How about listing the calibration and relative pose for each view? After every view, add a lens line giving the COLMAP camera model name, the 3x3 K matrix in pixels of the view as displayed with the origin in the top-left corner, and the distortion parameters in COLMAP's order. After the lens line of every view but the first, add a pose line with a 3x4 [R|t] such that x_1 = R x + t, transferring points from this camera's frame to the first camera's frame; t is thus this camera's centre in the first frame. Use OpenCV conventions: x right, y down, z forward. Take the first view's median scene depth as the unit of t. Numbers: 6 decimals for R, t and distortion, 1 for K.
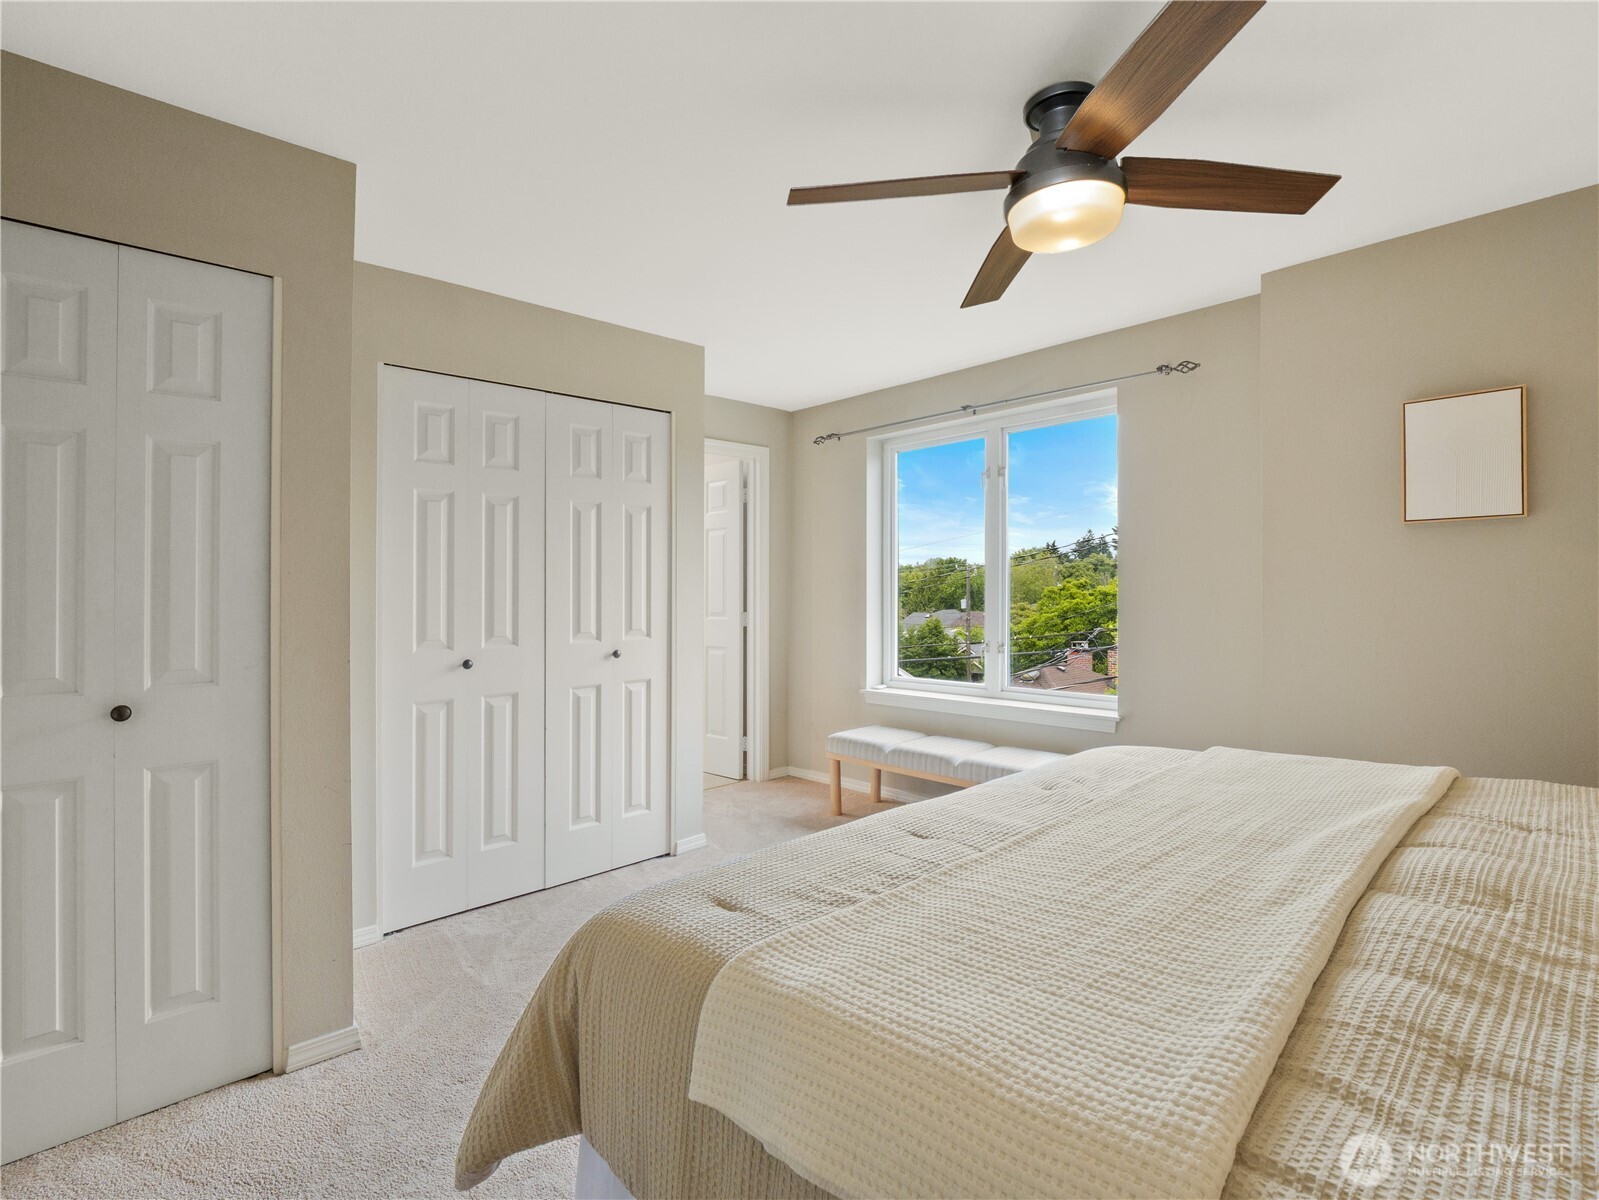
lens RADIAL K [[773.0, 0, 801.6], [0, 773.0, 596.3], [0, 0, 1]] dist [-0.002367, -0.010776]
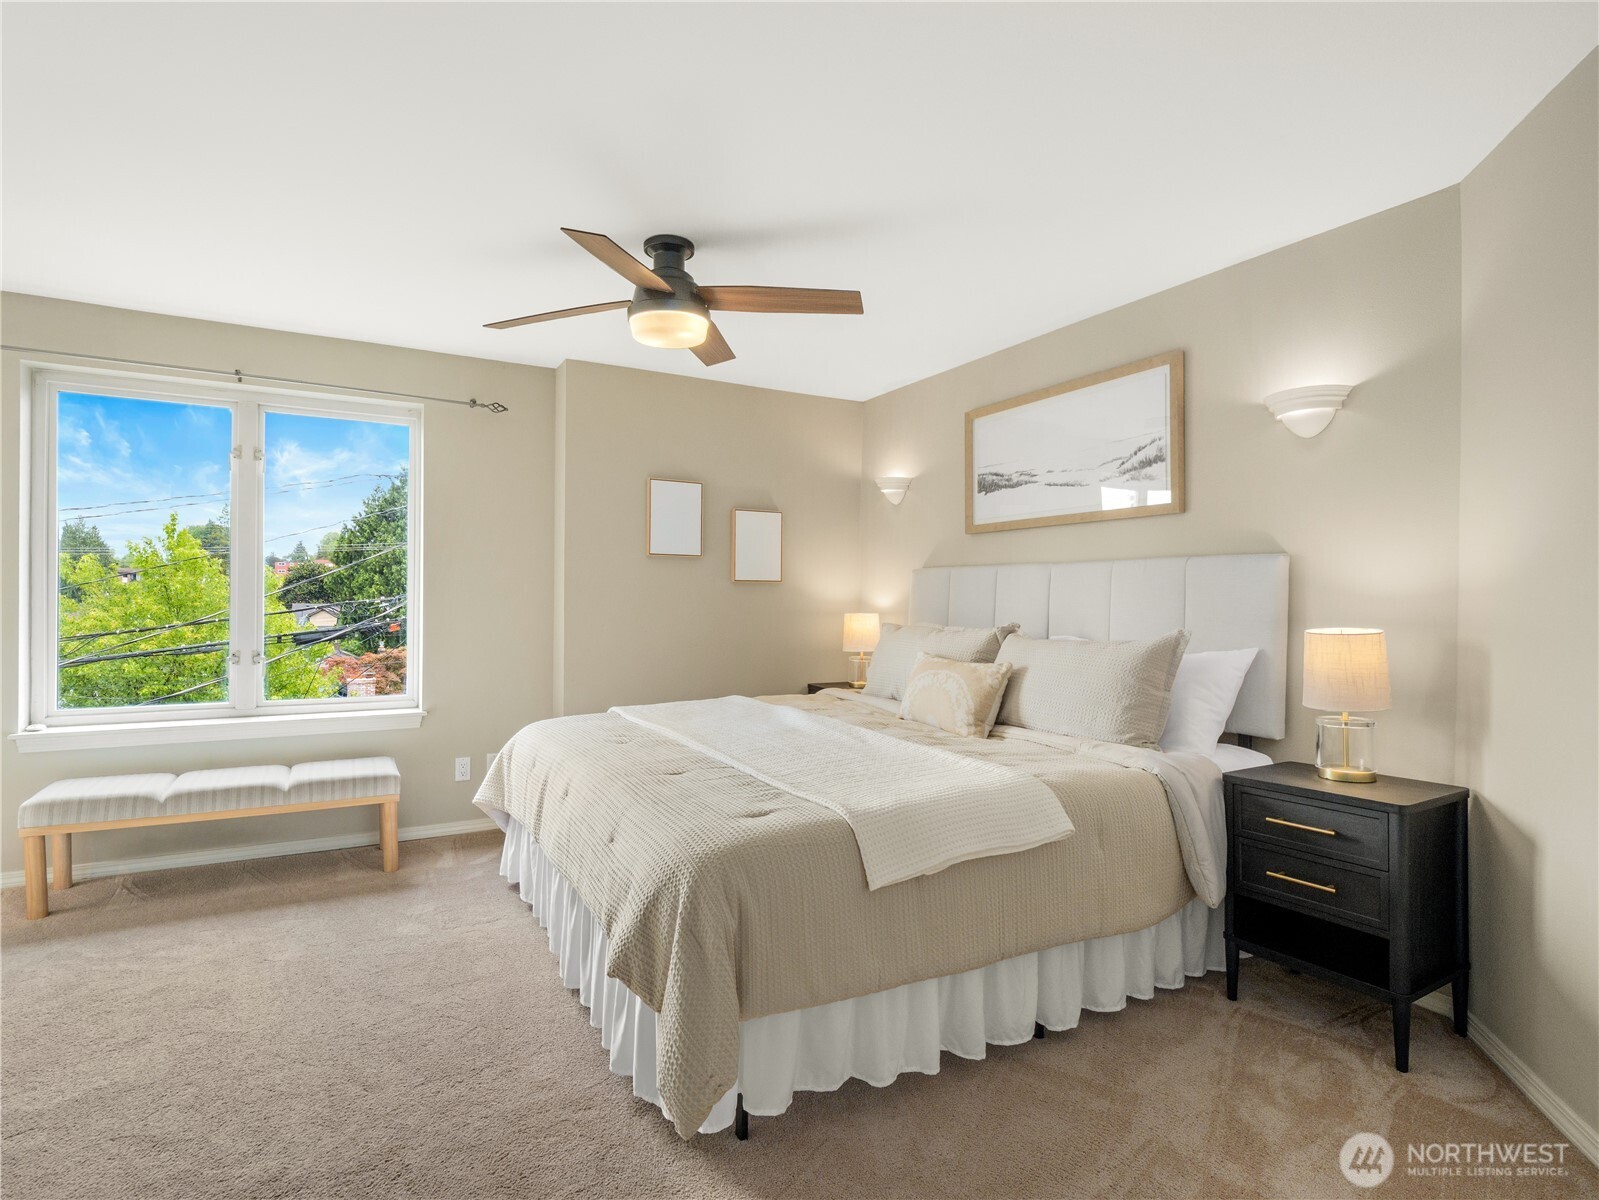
lens RADIAL K [[829.6, 0, 799.5], [0, 829.6, 600.0], [0, 0, 1]] dist [0.002165, -0.000234]
pose [[0.259617, 0.012397, 0.965632, -0.522394], [-0.007674, 0.999913, -0.010773, 0.008266], [-0.965681, -0.004614, 0.259689, 0.180948]]
